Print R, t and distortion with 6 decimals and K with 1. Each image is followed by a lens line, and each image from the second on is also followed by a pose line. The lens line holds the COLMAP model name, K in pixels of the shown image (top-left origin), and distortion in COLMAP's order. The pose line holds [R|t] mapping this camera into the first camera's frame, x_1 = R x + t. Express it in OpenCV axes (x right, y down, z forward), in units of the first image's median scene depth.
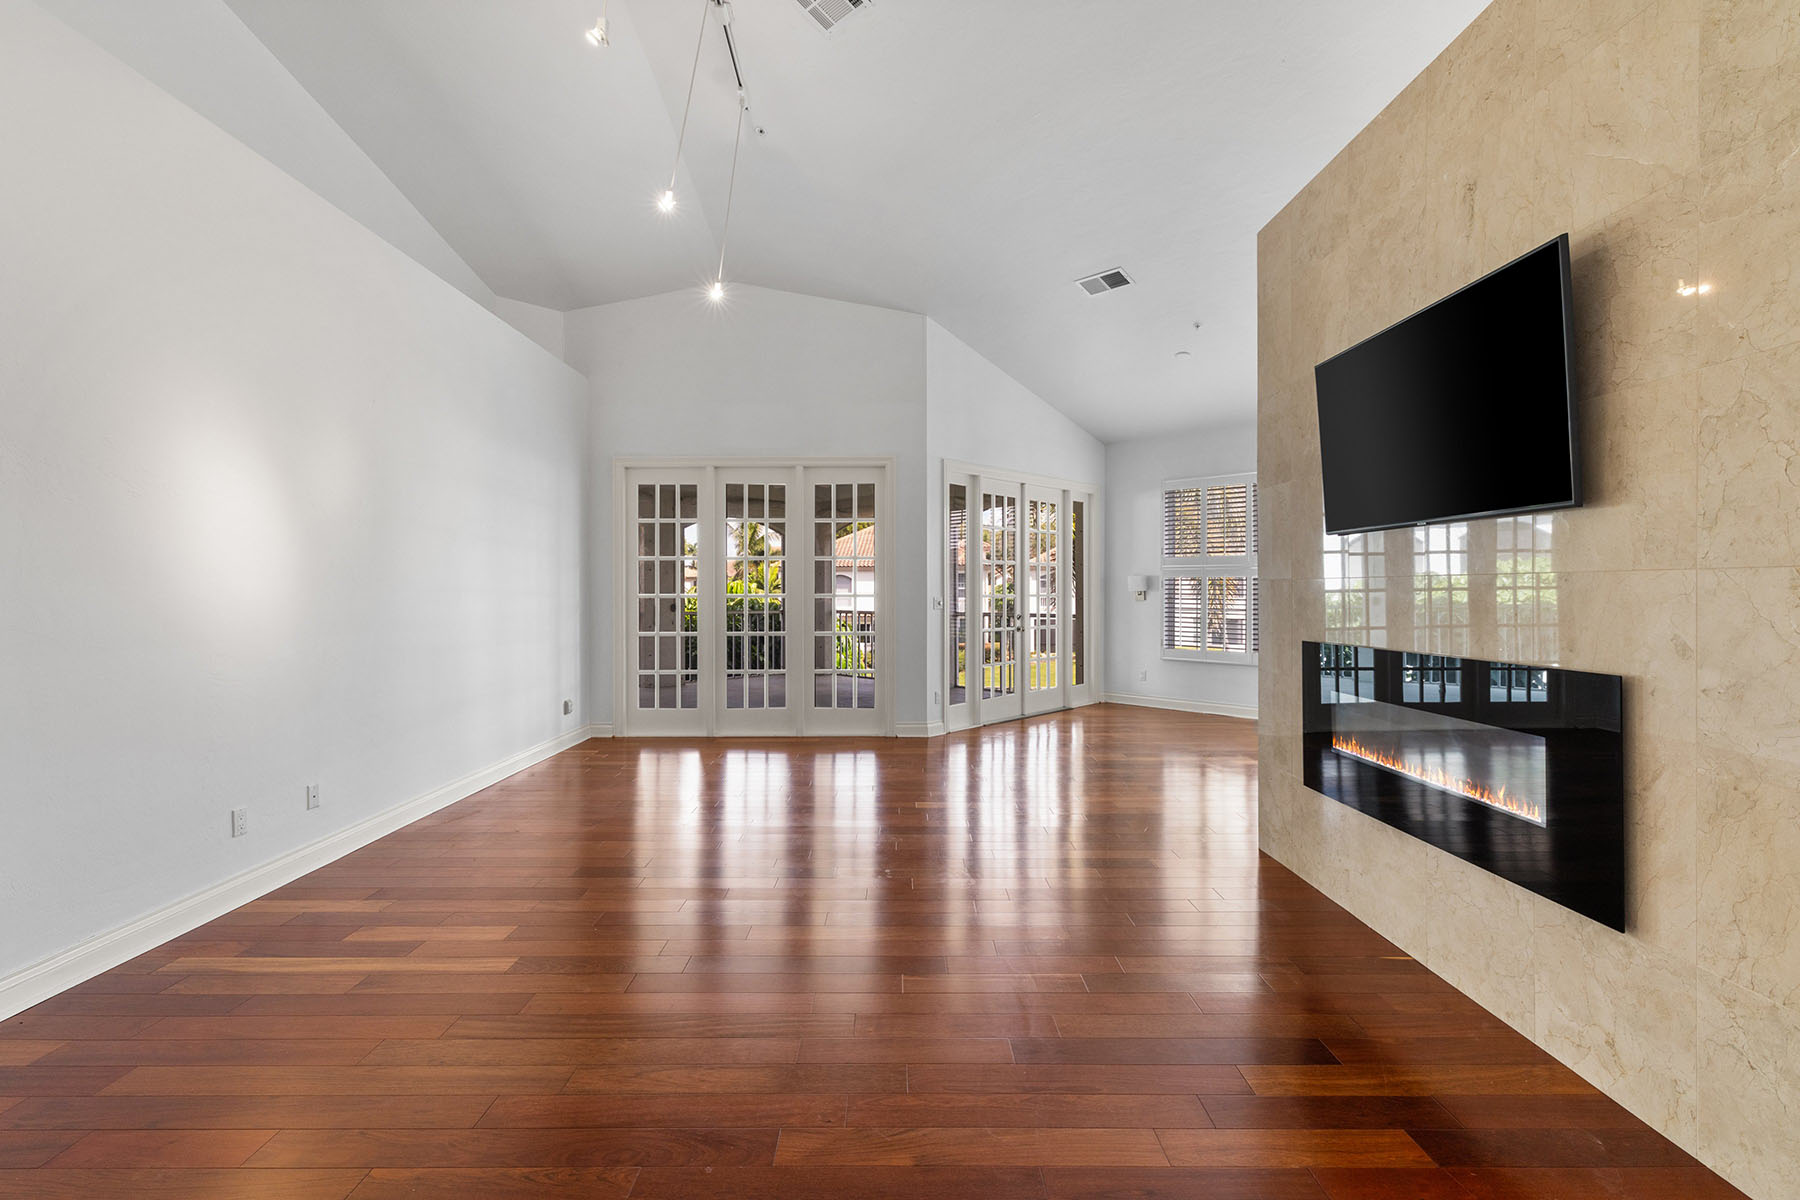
lens RADIAL K [[772.9, 0, 894.5], [0, 772.9, 596.3], [0, 0, 1]] dist [0.002375, 0.000211]
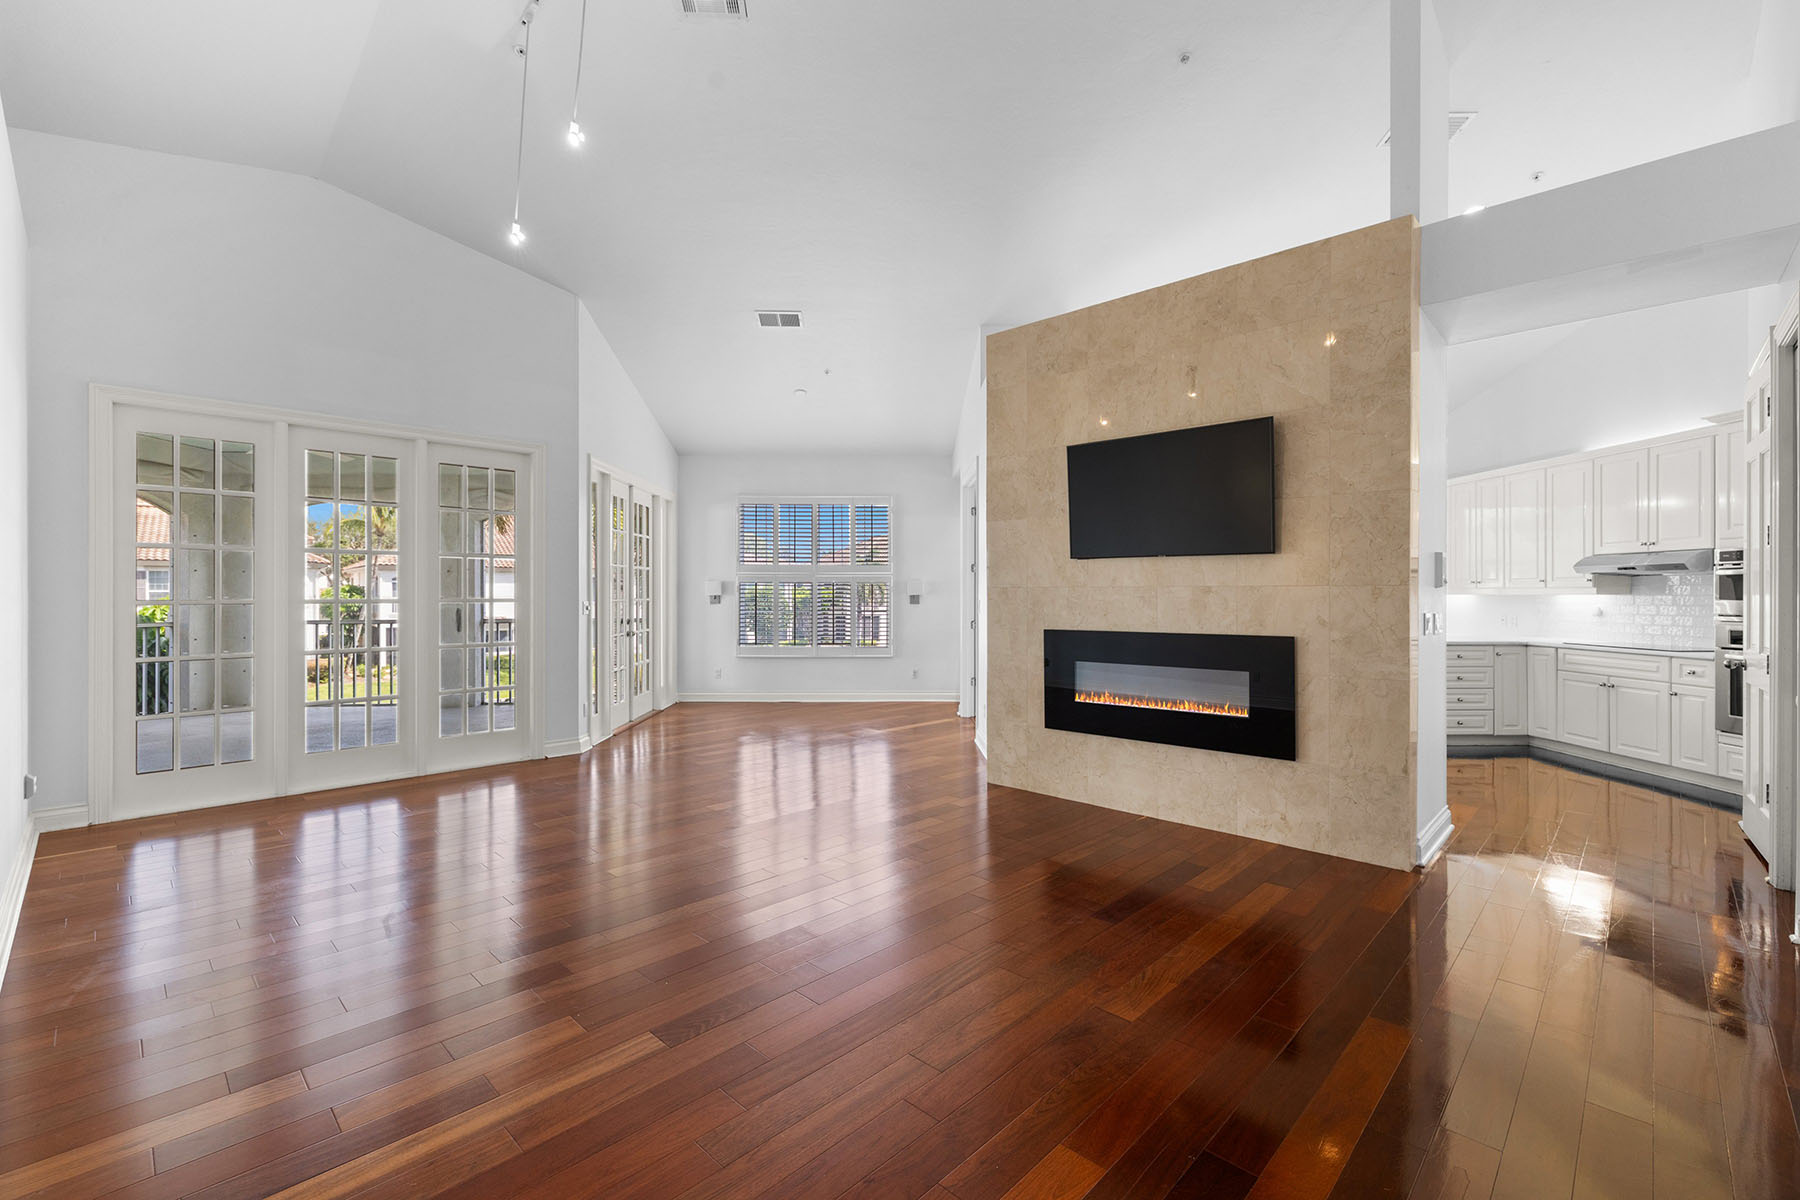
lens RADIAL K [[782.1, 0, 881.7], [0, 782.1, 594.5], [0, 0, 1]] dist [0.001208, 0.000797]
pose [[0.699908, 0.001020, 0.714232, -0.472301], [0.004392, 0.999974, -0.005733, -0.000843], [-0.714219, 0.007150, 0.699885, 0.115733]]
